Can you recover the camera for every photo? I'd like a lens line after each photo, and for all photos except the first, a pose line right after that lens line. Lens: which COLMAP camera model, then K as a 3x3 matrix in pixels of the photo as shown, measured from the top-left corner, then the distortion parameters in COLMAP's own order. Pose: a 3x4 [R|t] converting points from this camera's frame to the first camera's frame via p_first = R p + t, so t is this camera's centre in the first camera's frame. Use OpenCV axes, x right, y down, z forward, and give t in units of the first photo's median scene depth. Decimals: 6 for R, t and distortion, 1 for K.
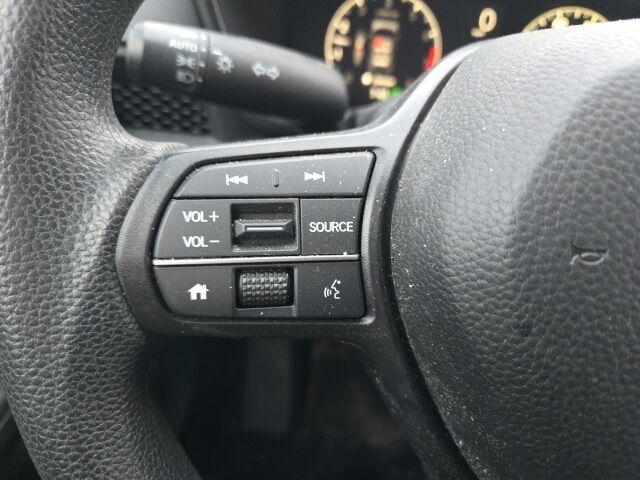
lens RADIAL K [[432.0, 0, 318.9], [0, 432.0, 243.2], [0, 0, 1]] dist [0.029739, -0.036025]
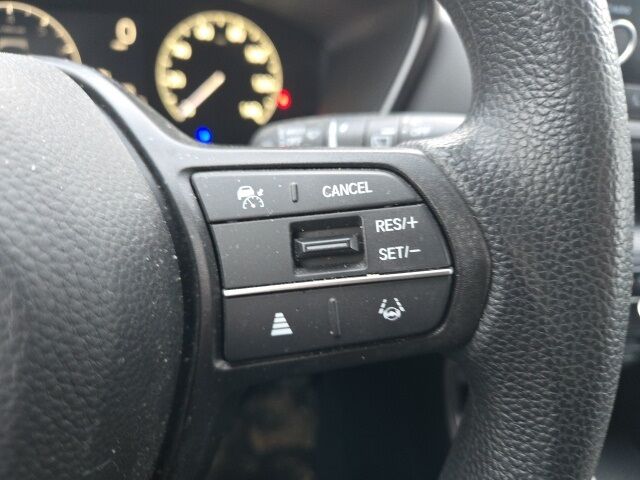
lens RADIAL K [[432.0, 0, 318.9], [0, 432.0, 243.2], [0, 0, 1]] dist [0.029739, -0.036025]
pose [[0.967610, -0.140802, 0.209537, 1.617064], [0.142123, 0.989810, 0.008817, -0.030474], [-0.208643, 0.021249, 0.977761, 0.013614]]
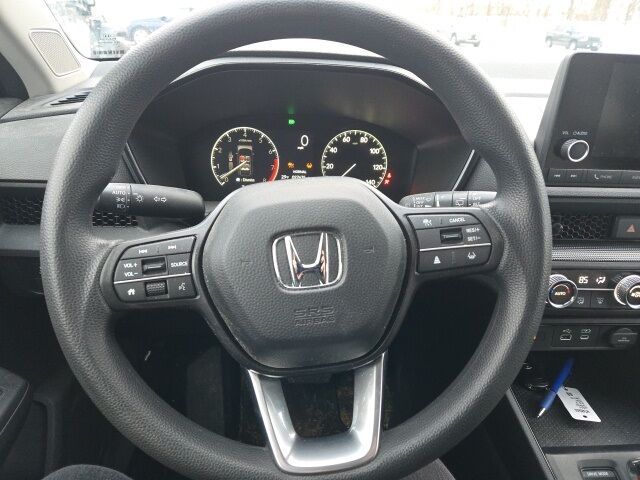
lens RADIAL K [[432.0, 0, 318.9], [0, 432.0, 243.2], [0, 0, 1]] dist [0.029739, -0.036025]
pose [[0.986777, -0.102059, 0.125919, 0.578054], [0.117004, 0.986140, -0.117633, 0.262689], [-0.112168, 0.130811, 0.985042, -1.878449]]
